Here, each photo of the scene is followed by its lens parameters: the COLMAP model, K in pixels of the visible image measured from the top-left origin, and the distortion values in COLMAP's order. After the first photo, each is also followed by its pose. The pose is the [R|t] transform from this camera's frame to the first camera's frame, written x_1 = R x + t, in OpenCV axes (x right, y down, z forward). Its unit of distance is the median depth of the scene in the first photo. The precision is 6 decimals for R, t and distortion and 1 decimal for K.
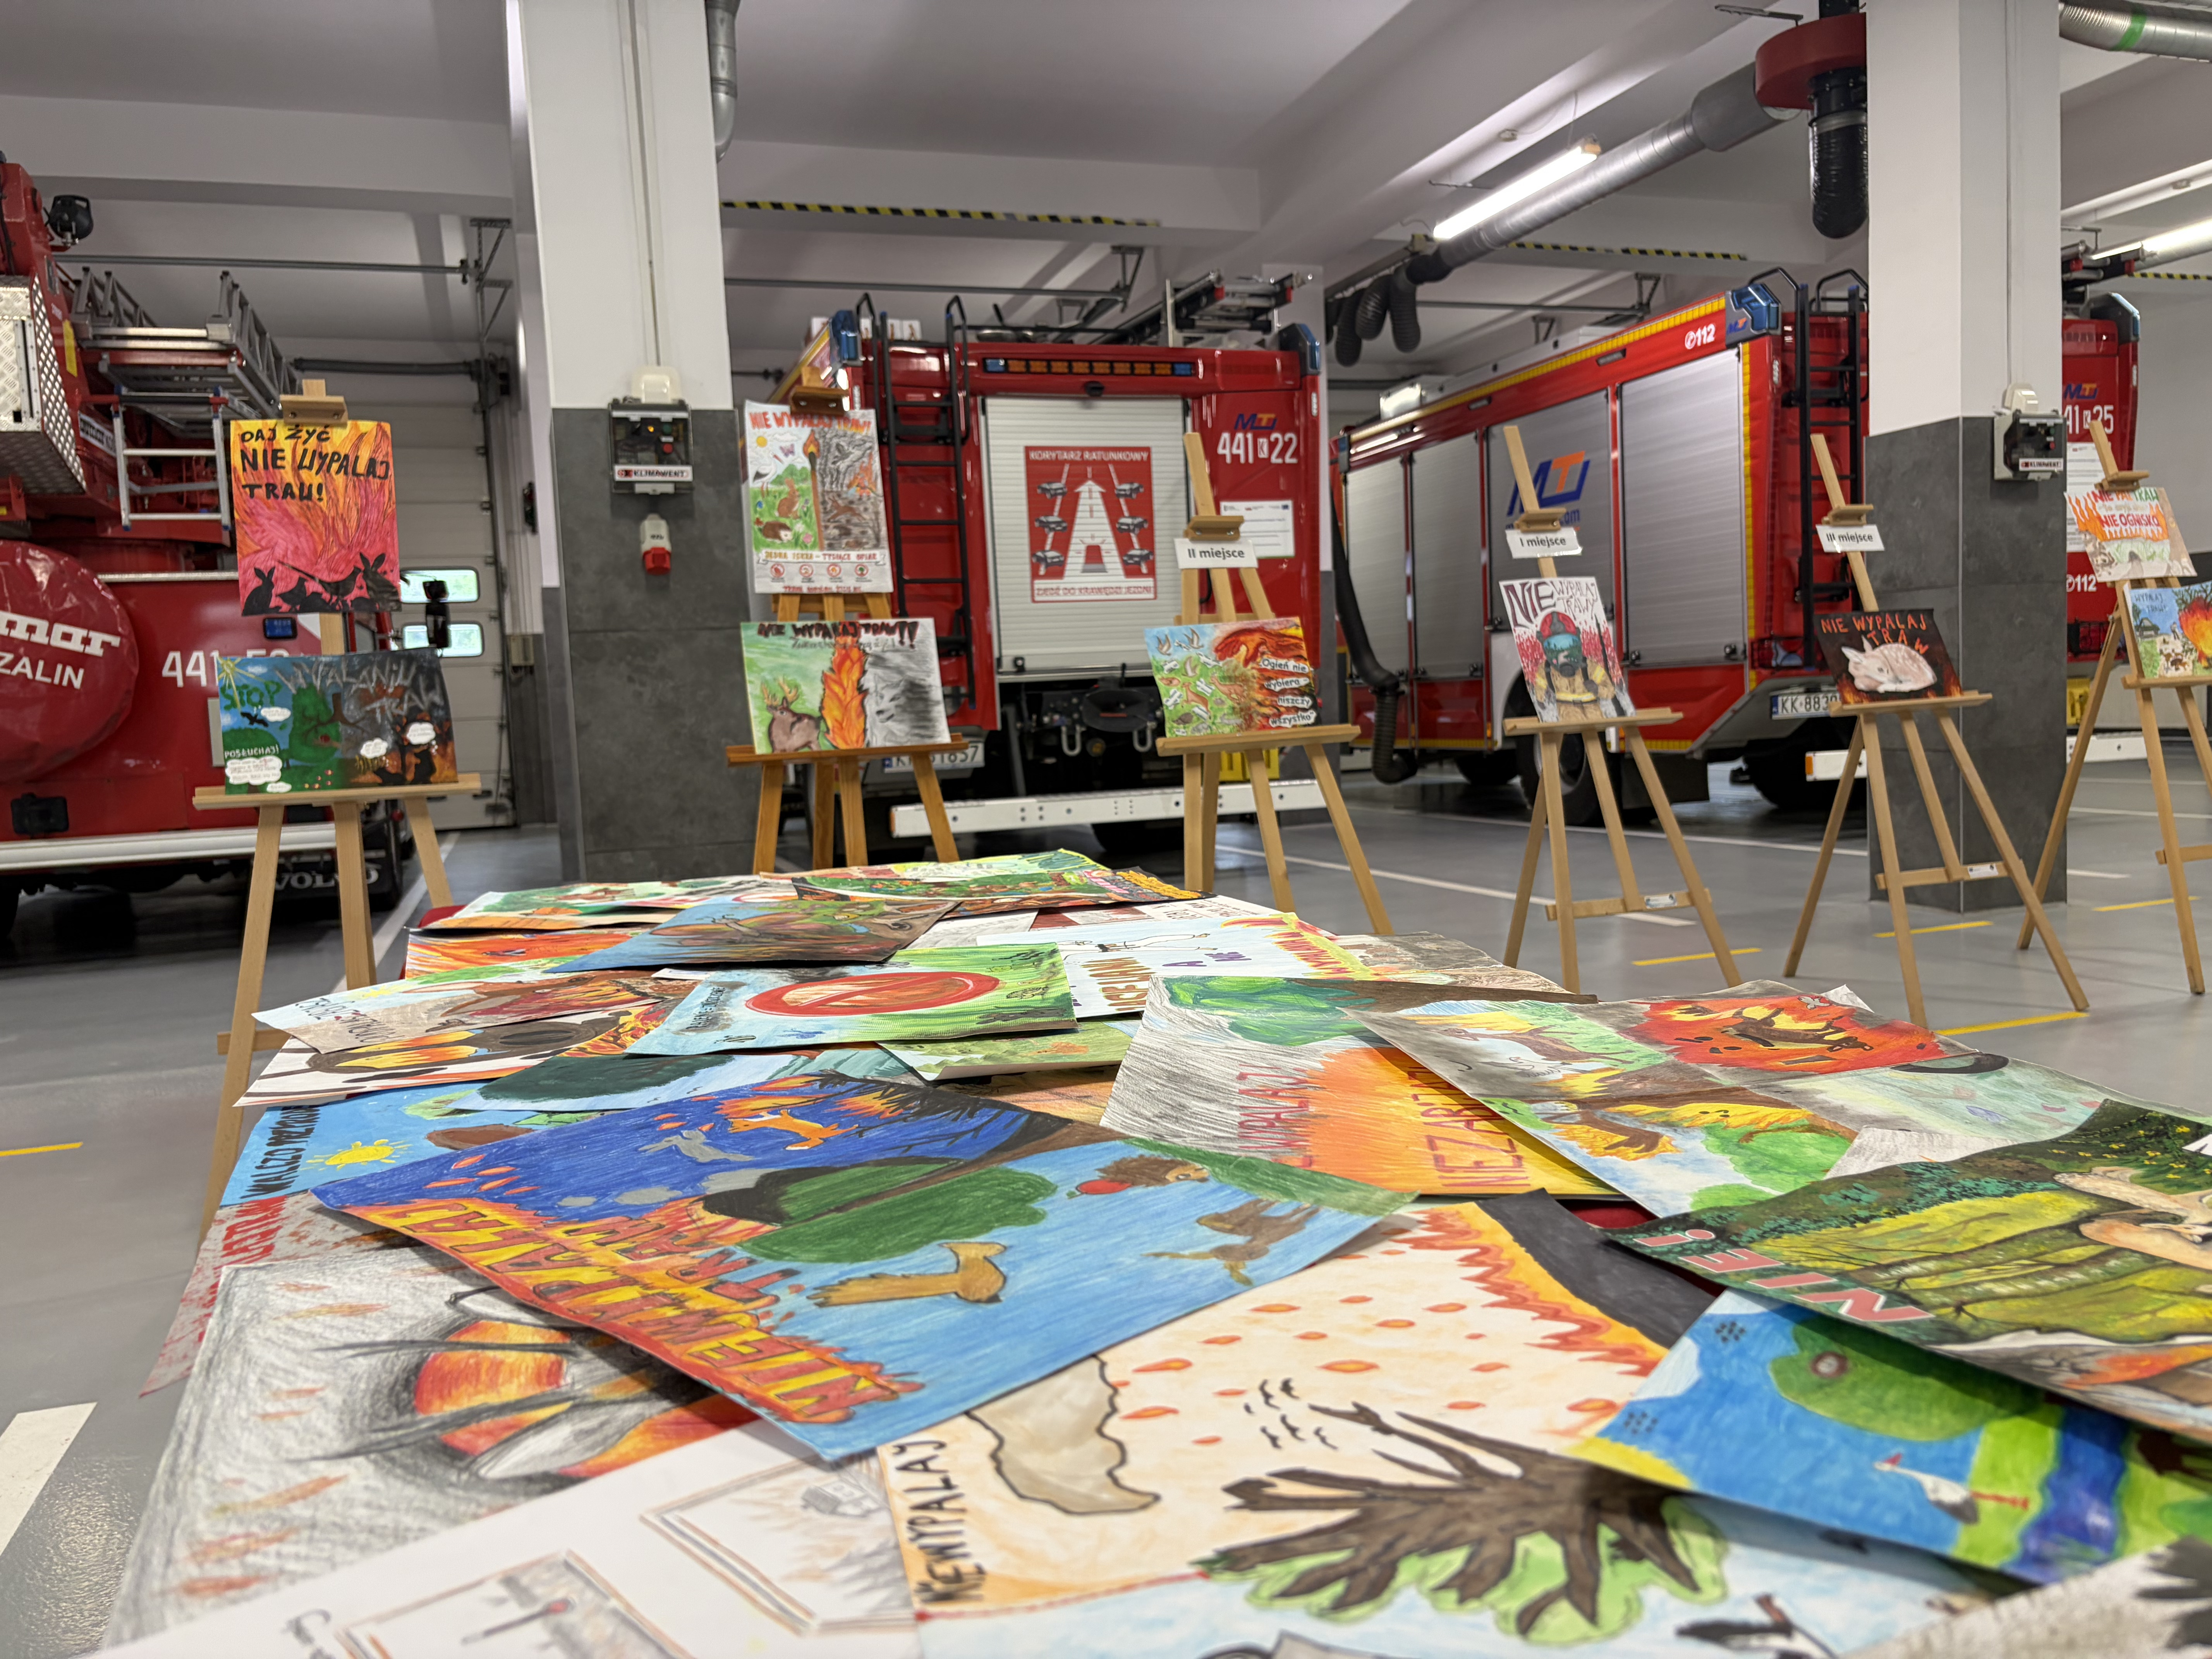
lens RADIAL K [[1668.3, 0, 1106.0], [0, 1668.3, 829.5], [0, 0, 1]] dist [0.040080, -0.047836]
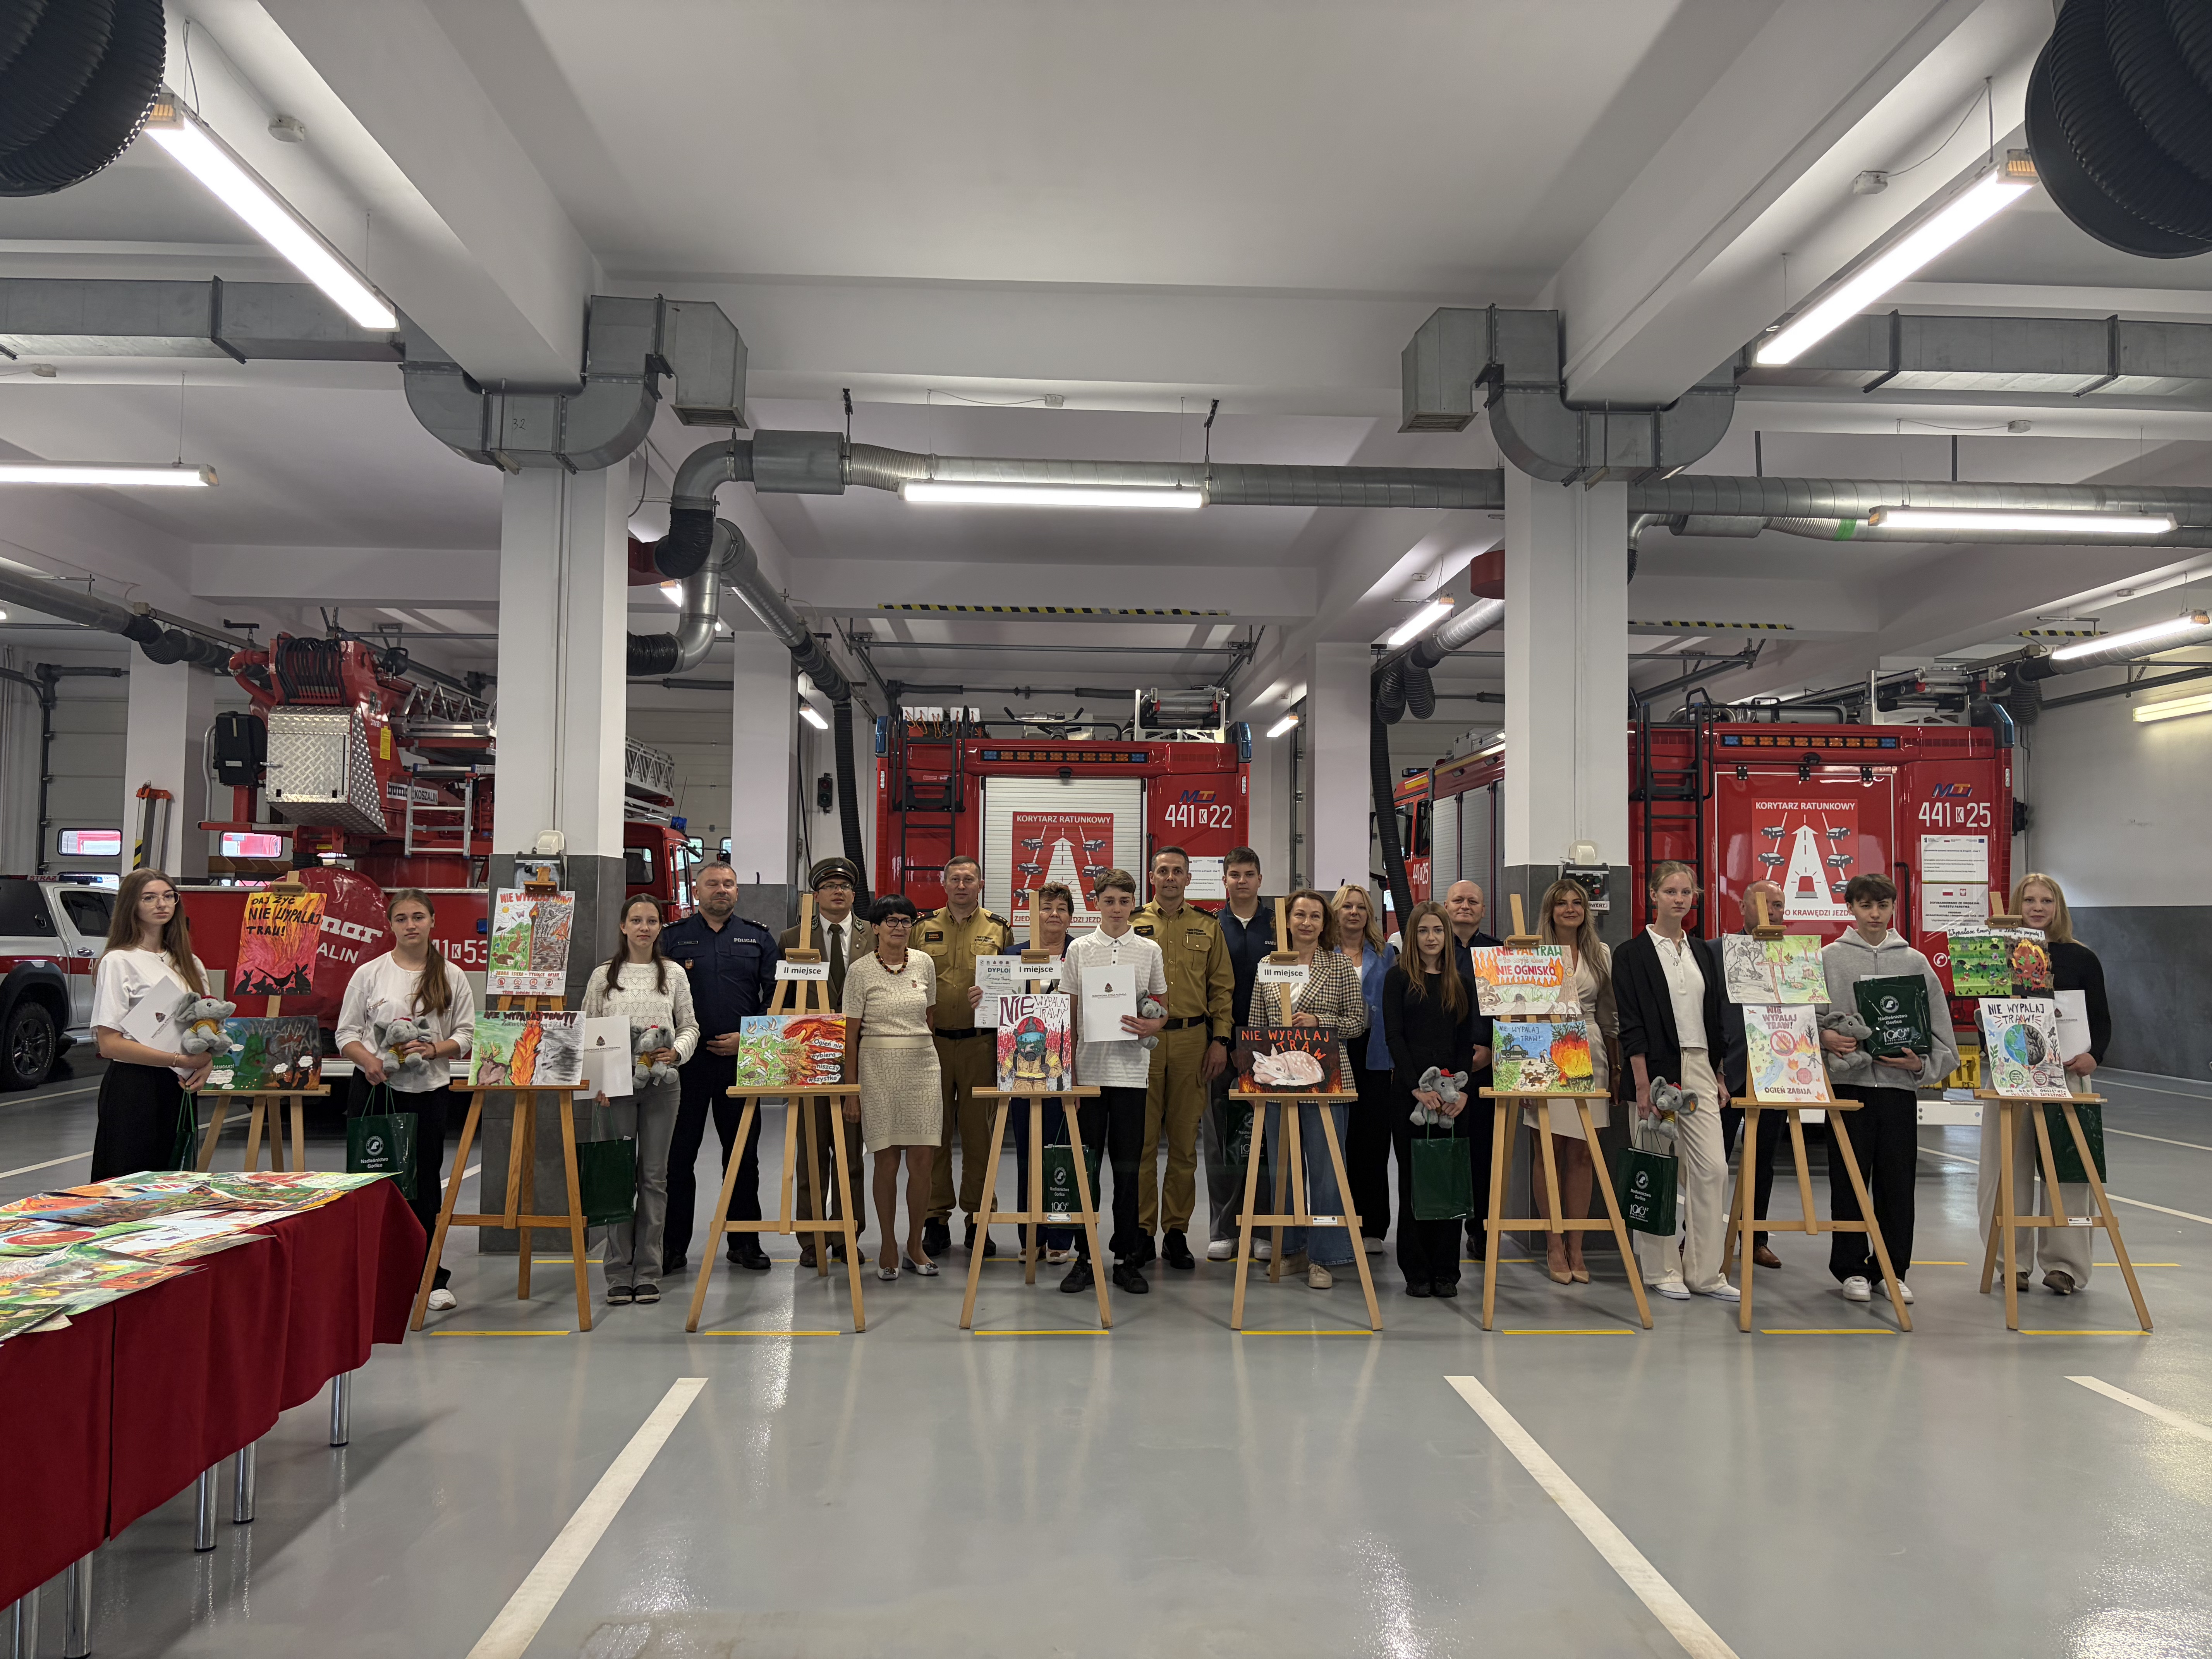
lens RADIAL K [[1659.6, 0, 1106.0], [0, 1659.6, 829.5], [0, 0, 1]] dist [0.117448, -0.185147]
pose [[0.955316, 0.043940, -0.292303, 0.782542], [-0.079718, 0.990547, -0.111635, -0.137039], [0.284635, 0.129949, 0.949787, -0.463037]]
